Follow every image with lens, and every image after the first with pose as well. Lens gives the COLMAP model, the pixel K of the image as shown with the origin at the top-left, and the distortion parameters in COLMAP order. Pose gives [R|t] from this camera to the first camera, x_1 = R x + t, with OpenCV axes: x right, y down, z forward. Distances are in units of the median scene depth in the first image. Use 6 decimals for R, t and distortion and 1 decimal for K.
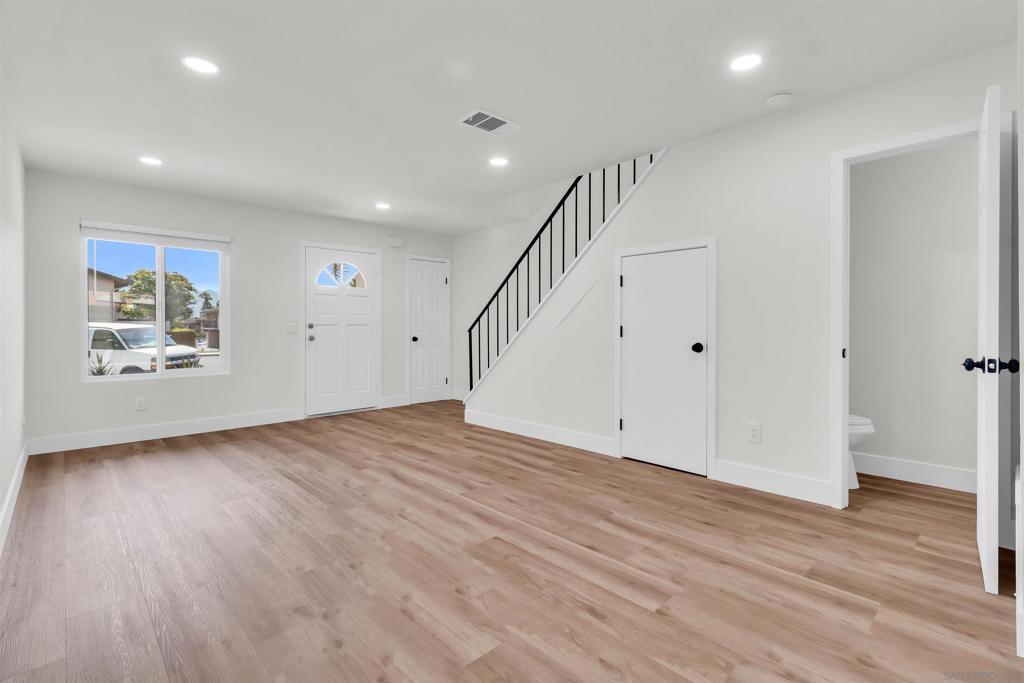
lens RADIAL K [[462.1, 0, 509.7], [0, 462.1, 331.0], [0, 0, 1]] dist [0.001091, 0.000195]
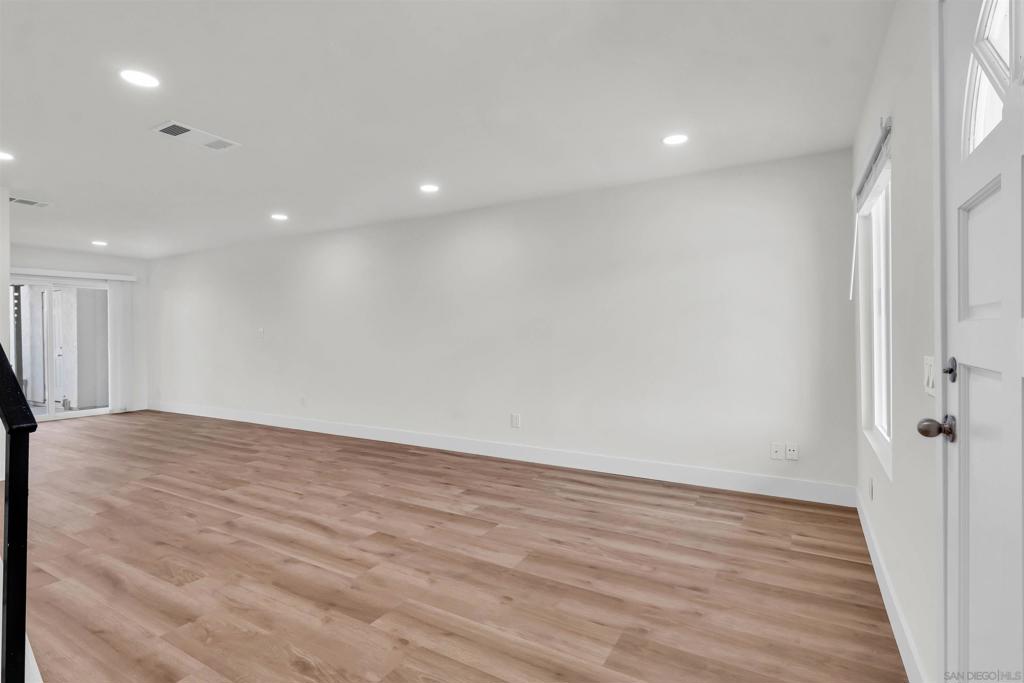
lens RADIAL K [[488.6, 0, 550.7], [0, 488.6, 333.1], [0, 0, 1]] dist [0.000351, -0.000087]
pose [[-0.936487, 0.008438, -0.350600, -0.401540], [0.005200, 0.999935, 0.010175, -0.063471], [0.350663, 0.007706, -0.936470, 2.445596]]
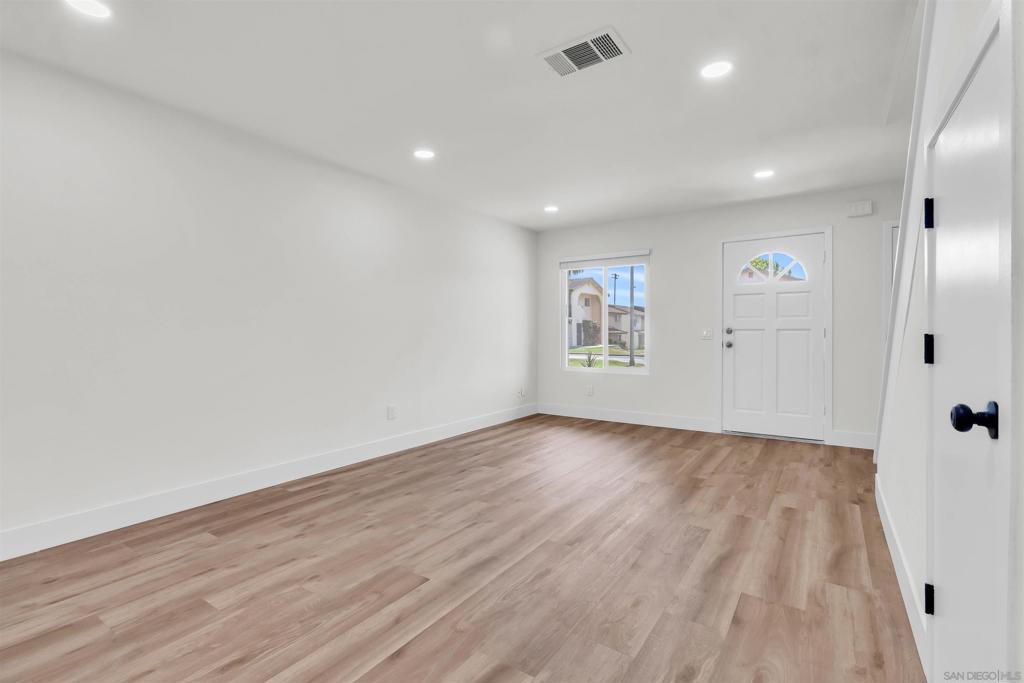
lens RADIAL K [[462.1, 0, 509.7], [0, 462.1, 331.0], [0, 0, 1]] dist [0.001091, 0.000195]
pose [[0.236947, 0.000728, -0.971522, 0.720153], [-0.008265, 0.999965, -0.001266, -0.012981], [0.971487, 0.008330, 0.236945, 0.806771]]
